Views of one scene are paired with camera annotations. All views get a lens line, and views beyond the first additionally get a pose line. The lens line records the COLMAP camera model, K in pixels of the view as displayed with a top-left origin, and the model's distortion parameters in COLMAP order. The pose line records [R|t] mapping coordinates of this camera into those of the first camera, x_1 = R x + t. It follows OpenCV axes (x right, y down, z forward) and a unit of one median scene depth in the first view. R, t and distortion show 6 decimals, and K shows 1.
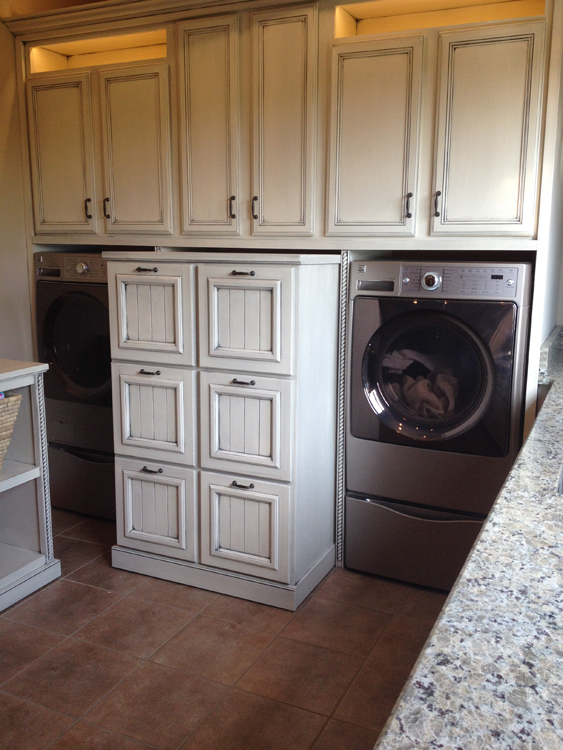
lens RADIAL K [[709.7, 0, 284.9], [0, 709.7, 374.8], [0, 0, 1]] dist [0.137399, -0.295659]
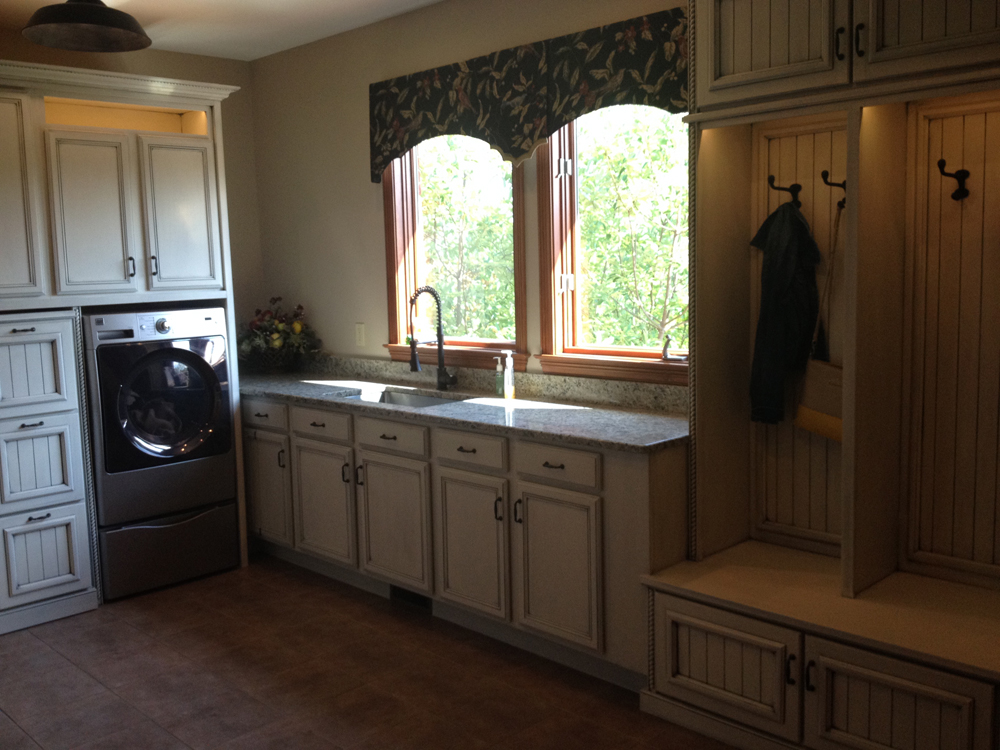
lens RADIAL K [[951.5, 0, 505.9], [0, 951.5, 370.6], [0, 0, 1]] dist [0.145991, -0.333314]
pose [[0.335825, -0.125141, 0.933575, -1.088544], [0.208499, 0.976425, 0.055884, -0.023318], [-0.918559, 0.175883, 0.353999, -0.118810]]
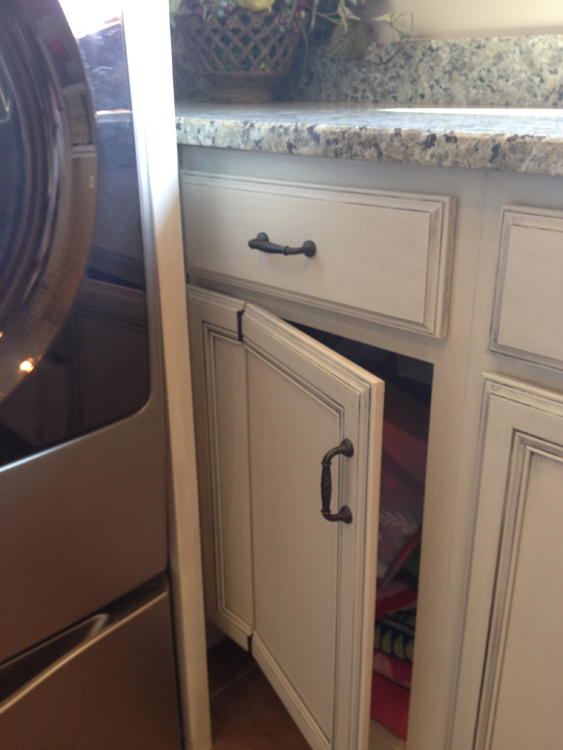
lens RADIAL K [[720.8, 0, 282.1], [0, 720.8, 375.9], [0, 0, 1]] dist [0.084347, -0.209731]
pose [[0.372425, -0.358746, 0.855921, 0.075399], [0.187273, 0.932345, 0.309293, 0.019381], [-0.908971, 0.045102, 0.414411, 0.771953]]
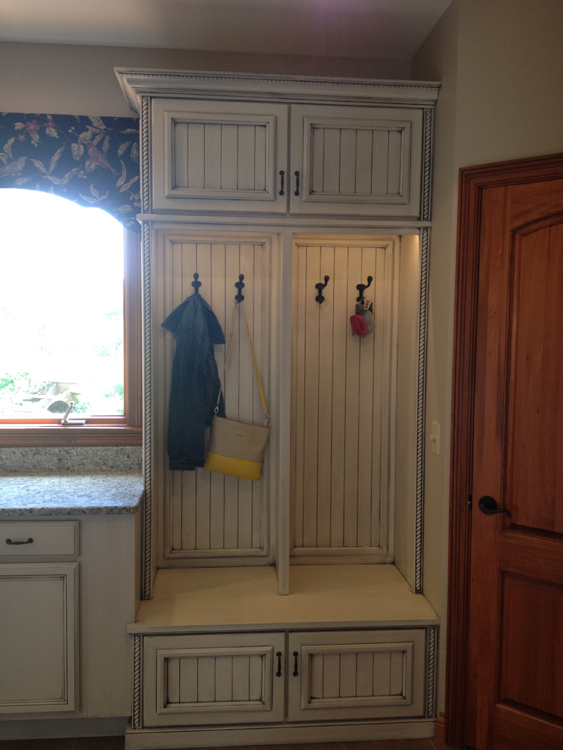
lens RADIAL K [[703.0, 0, 280.8], [0, 703.0, 376.9], [0, 0, 1]] dist [0.151800, -0.304669]
pose [[-0.505400, -0.078239, 0.859331, -0.875205], [0.148571, 0.973118, 0.175978, -0.132162], [-0.849999, 0.216611, -0.480190, 0.372400]]
